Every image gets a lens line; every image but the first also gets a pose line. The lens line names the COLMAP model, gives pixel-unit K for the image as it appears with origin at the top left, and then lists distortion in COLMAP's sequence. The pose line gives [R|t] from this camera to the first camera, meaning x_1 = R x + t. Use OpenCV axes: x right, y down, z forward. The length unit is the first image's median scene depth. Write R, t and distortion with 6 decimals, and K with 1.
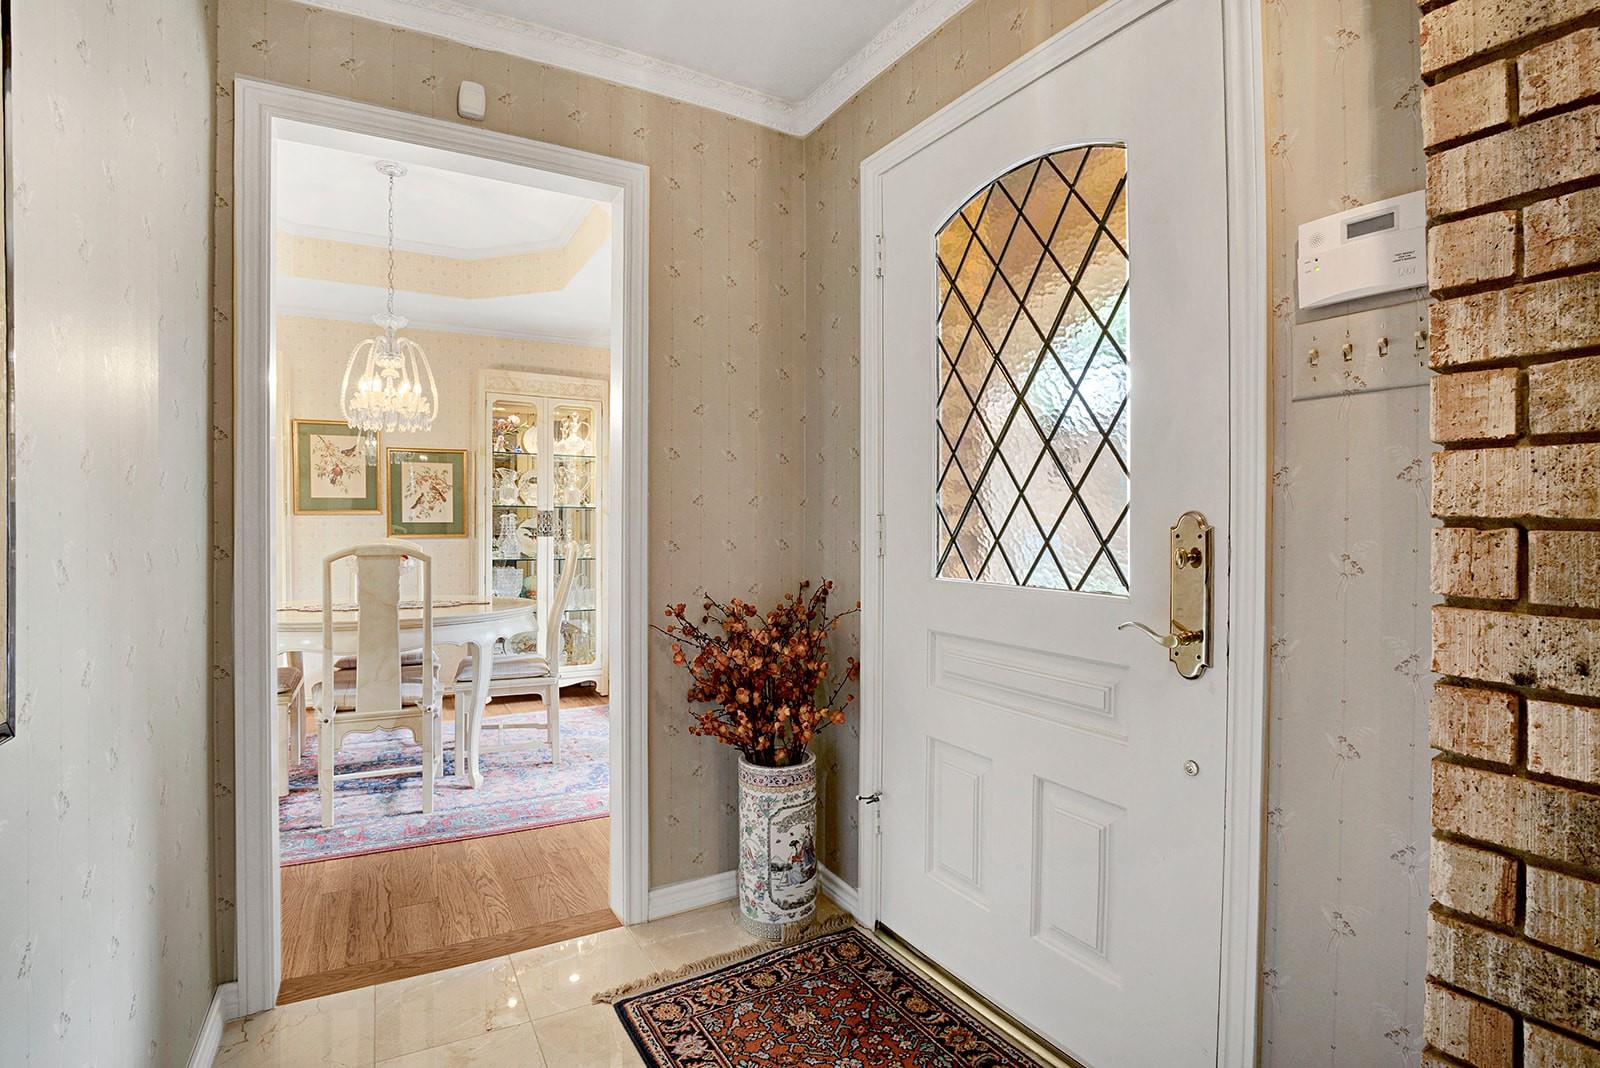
lens RADIAL K [[735.3, 0, 803.0], [0, 735.3, 543.5], [0, 0, 1]] dist [-0.001360, -0.000243]
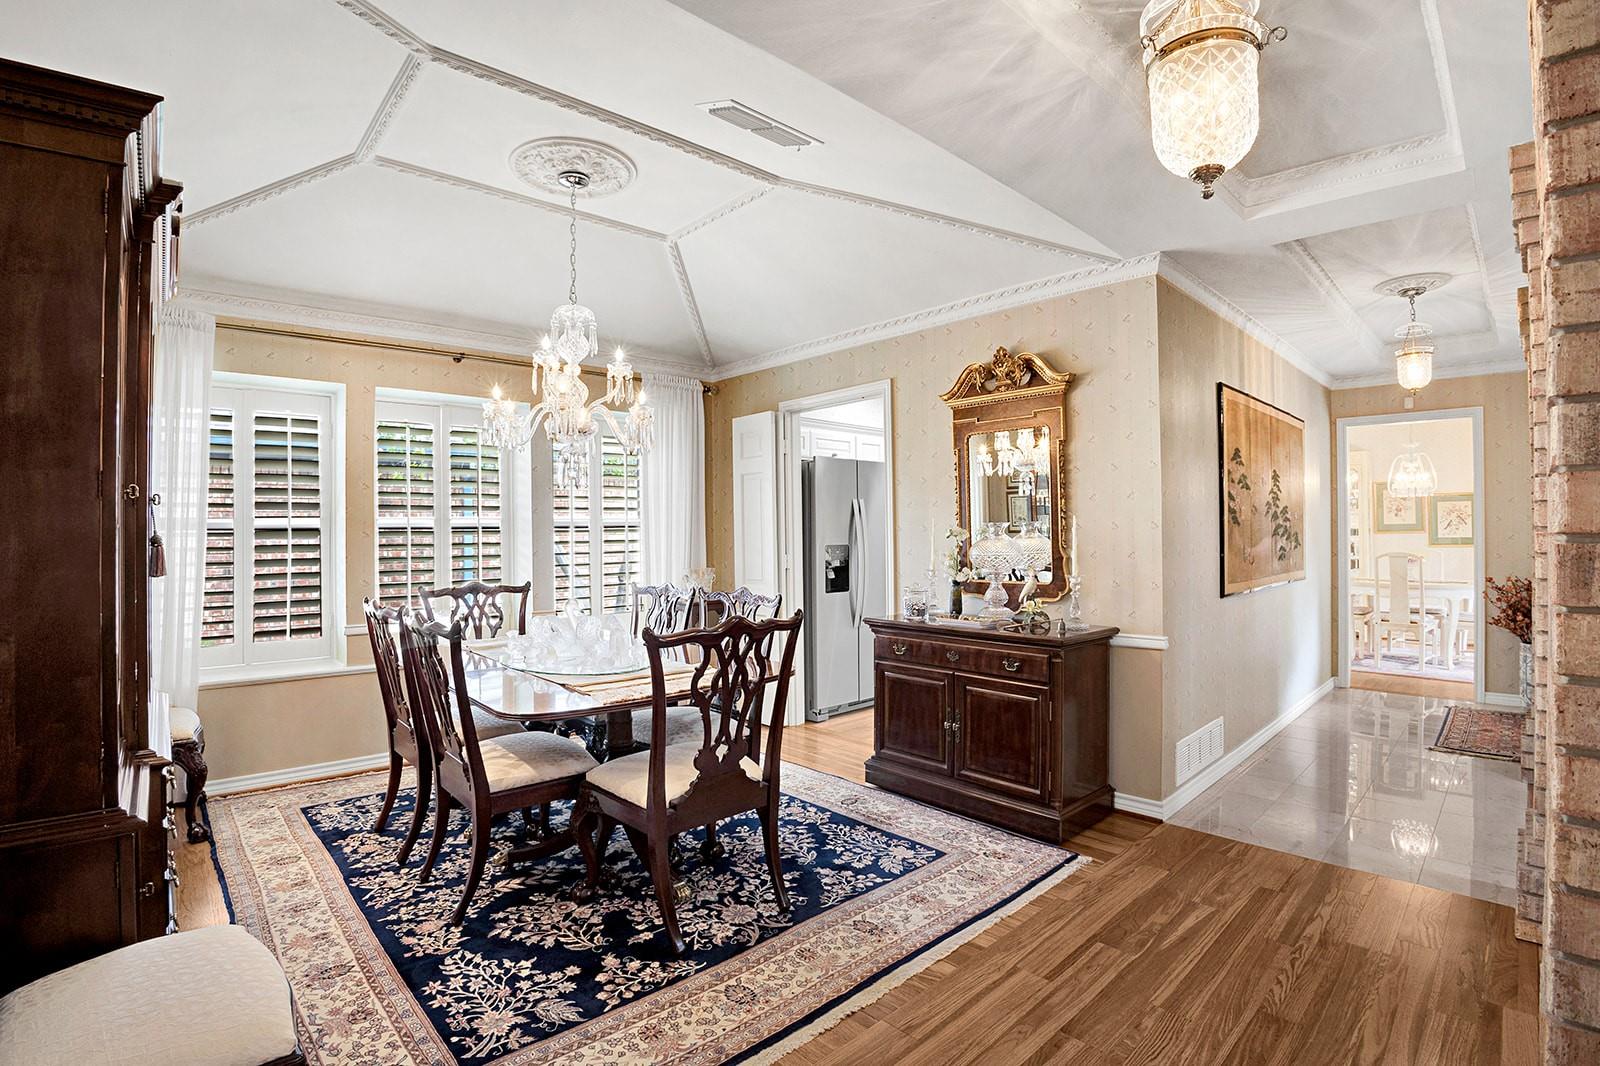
lens RADIAL K [[735.3, 0, 804.9], [0, 735.3, 537.3], [0, 0, 1]] dist [-0.001360, -0.000243]
pose [[0.268250, -0.010534, -0.963292, 0.975555], [0.000473, 0.999942, -0.010803, -0.016762], [0.963349, 0.002442, 0.268239, -1.211160]]
